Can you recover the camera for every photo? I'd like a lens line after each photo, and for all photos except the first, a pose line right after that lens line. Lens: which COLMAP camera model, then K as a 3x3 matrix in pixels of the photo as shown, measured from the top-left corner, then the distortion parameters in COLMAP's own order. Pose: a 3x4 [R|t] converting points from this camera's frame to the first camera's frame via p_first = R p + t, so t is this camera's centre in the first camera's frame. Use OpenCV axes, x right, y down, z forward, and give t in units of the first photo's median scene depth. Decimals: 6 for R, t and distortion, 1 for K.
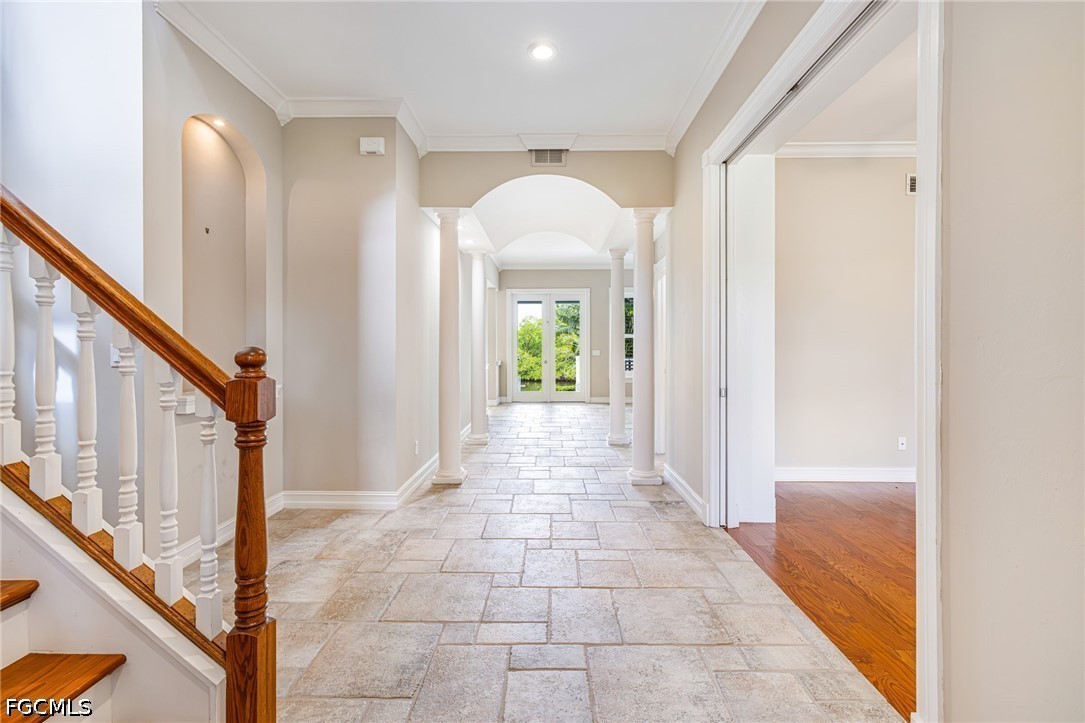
lens RADIAL K [[475.1, 0, 543.9], [0, 475.1, 361.1], [0, 0, 1]] dist [-0.000472, -0.000025]
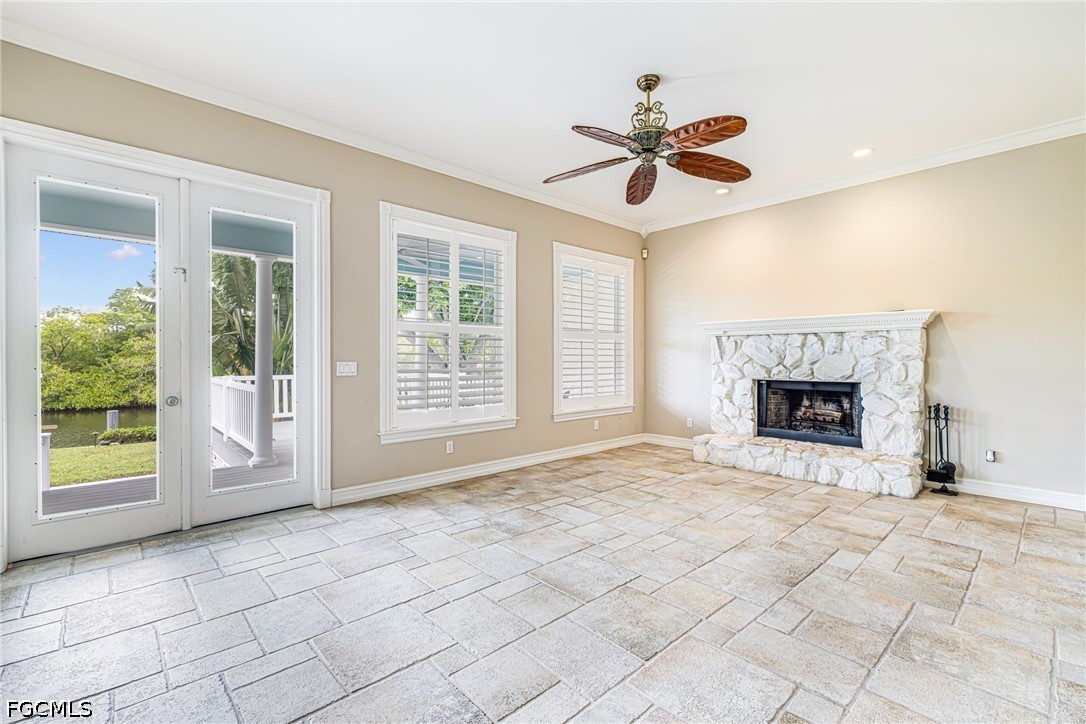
lens RADIAL K [[478.2, 0, 542.2], [0, 478.2, 358.6], [0, 0, 1]] dist [-0.000450, 0.000275]
pose [[0.725835, 0.000799, 0.687868, -0.035982], [0.018541, 0.999613, -0.020726, -0.014327], [-0.687619, 0.027797, 0.725539, 0.612853]]
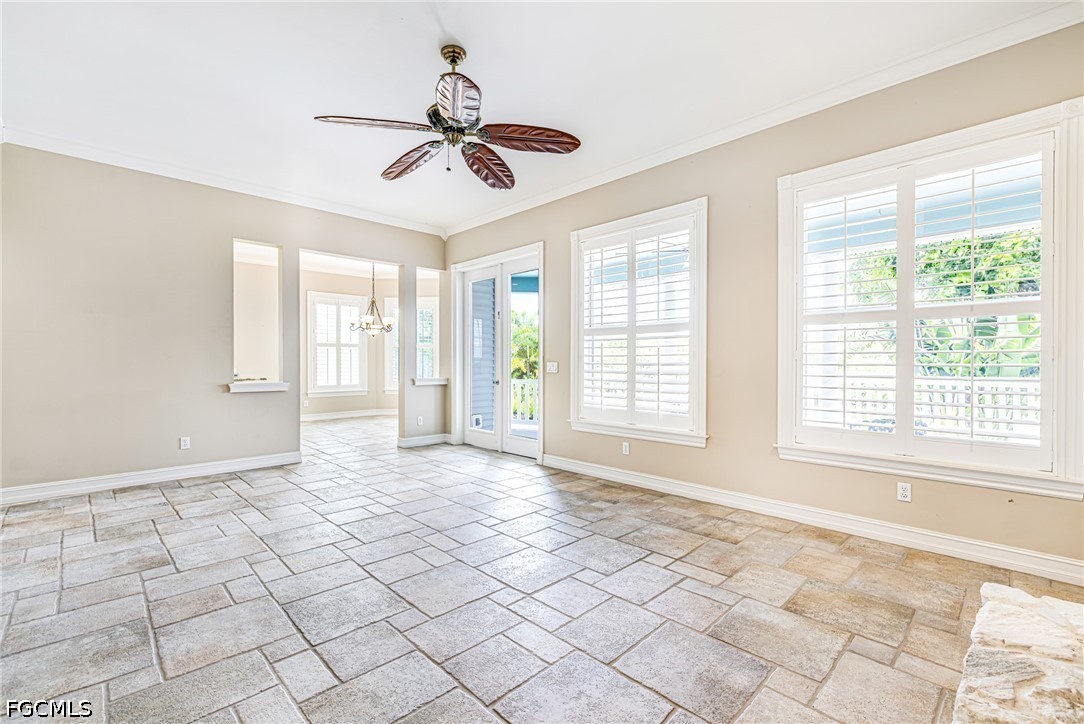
lens RADIAL K [[469.1, 0, 542.0], [0, 469.1, 362.0], [0, 0, 1]] dist [-0.000281, -0.000093]
pose [[0.709291, 0.003190, -0.704908, 0.445443], [-0.021736, 0.999613, -0.017348, -0.013731], [0.704580, 0.027627, 0.709086, 0.631221]]
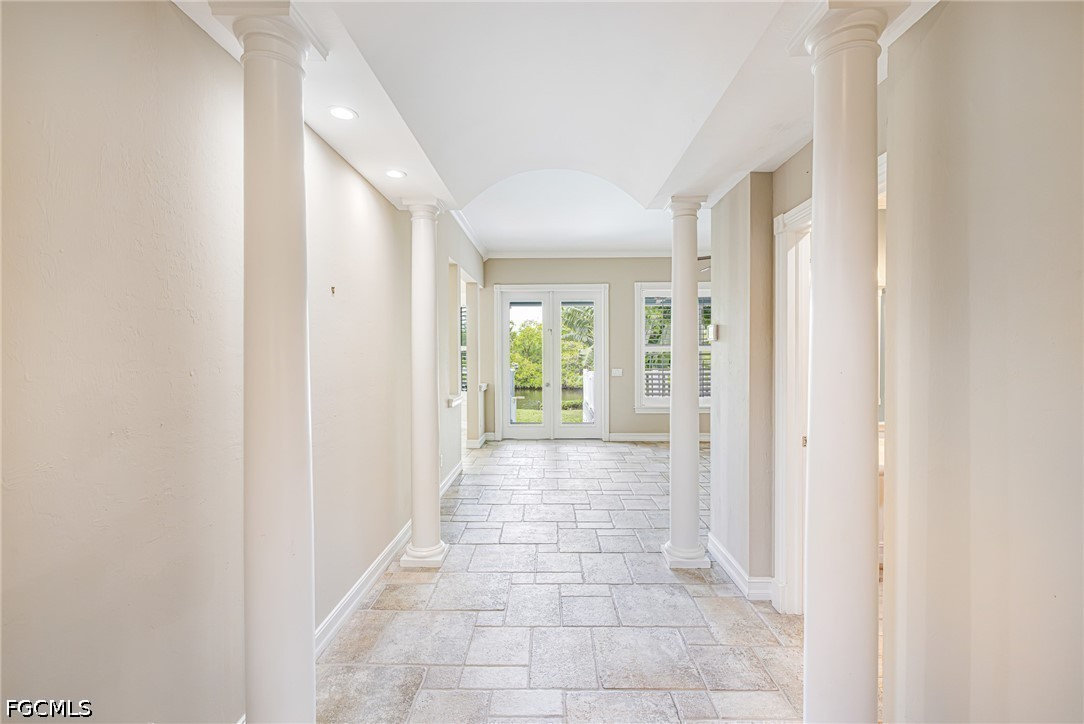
lens RADIAL K [[474.6, 0, 543.4], [0, 474.6, 361.6], [0, 0, 1]] dist [-0.000472, -0.000025]
pose [[0.999991, -0.003532, -0.002340, -0.001259], [0.003514, 0.999964, -0.007768, -0.028012], [0.002367, 0.007760, 0.999967, 0.267609]]
